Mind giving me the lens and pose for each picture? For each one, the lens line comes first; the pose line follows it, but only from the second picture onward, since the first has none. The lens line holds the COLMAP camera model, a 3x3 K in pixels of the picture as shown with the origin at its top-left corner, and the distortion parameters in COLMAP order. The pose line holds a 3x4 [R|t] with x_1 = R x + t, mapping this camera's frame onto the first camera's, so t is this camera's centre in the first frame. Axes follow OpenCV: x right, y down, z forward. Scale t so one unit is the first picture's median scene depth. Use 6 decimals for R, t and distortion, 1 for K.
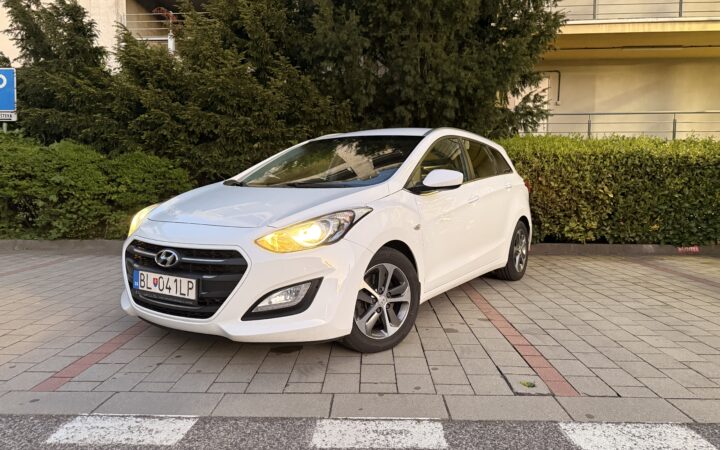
lens RADIAL K [[519.2, 0, 364.8], [0, 519.2, 224.5], [0, 0, 1]] dist [0.025886, -0.037803]
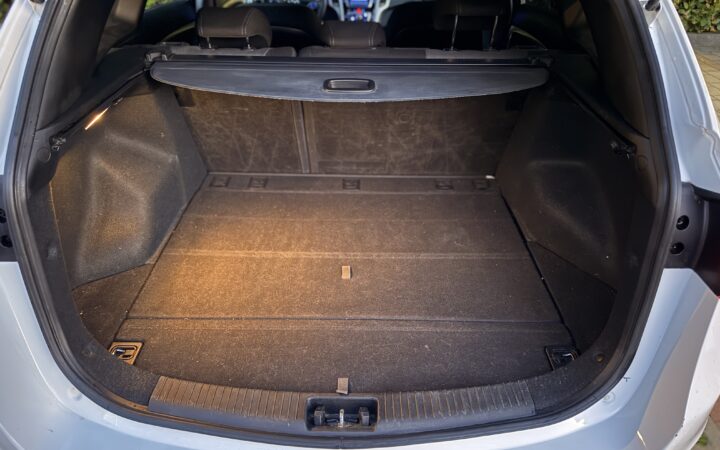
lens RADIAL K [[519.2, 0, 364.8], [0, 519.2, 224.5], [0, 0, 1]] dist [0.025886, -0.037803]
pose [[0.998956, -0.013666, 0.043586, -0.044054], [-0.008911, 0.877550, 0.479402, -0.082510], [-0.044801, -0.479290, 0.876512, 0.206614]]
